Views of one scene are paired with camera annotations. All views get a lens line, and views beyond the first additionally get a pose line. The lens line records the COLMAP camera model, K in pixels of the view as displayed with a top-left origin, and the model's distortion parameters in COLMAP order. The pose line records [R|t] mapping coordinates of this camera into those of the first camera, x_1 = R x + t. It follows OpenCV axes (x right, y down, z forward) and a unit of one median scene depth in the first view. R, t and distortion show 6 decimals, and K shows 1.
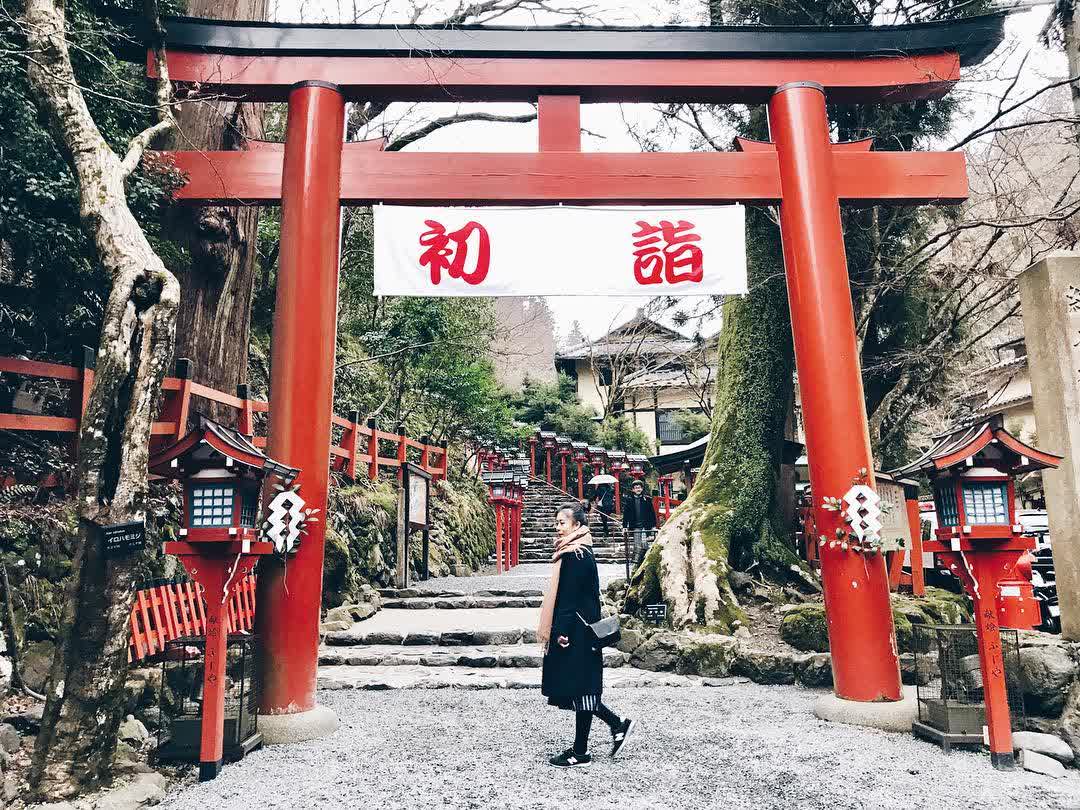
lens RADIAL K [[858.7, 0, 540.0], [0, 858.7, 405.0], [0, 0, 1]] dist [0.040340, 0.001063]
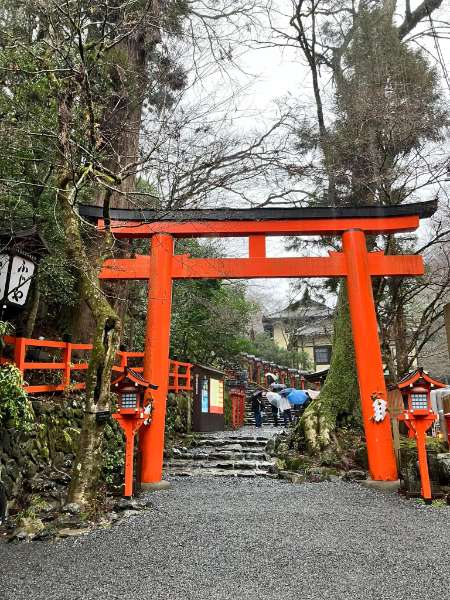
lens RADIAL K [[477.0, 0, 225.0], [0, 477.0, 300.0], [0, 0, 1]] dist [0.040340, 0.001063]
pose [[0.997838, -0.007791, -0.065262, 0.019474], [0.002808, 0.997097, -0.076096, -0.061508], [0.065666, 0.075748, 0.994962, -0.376313]]
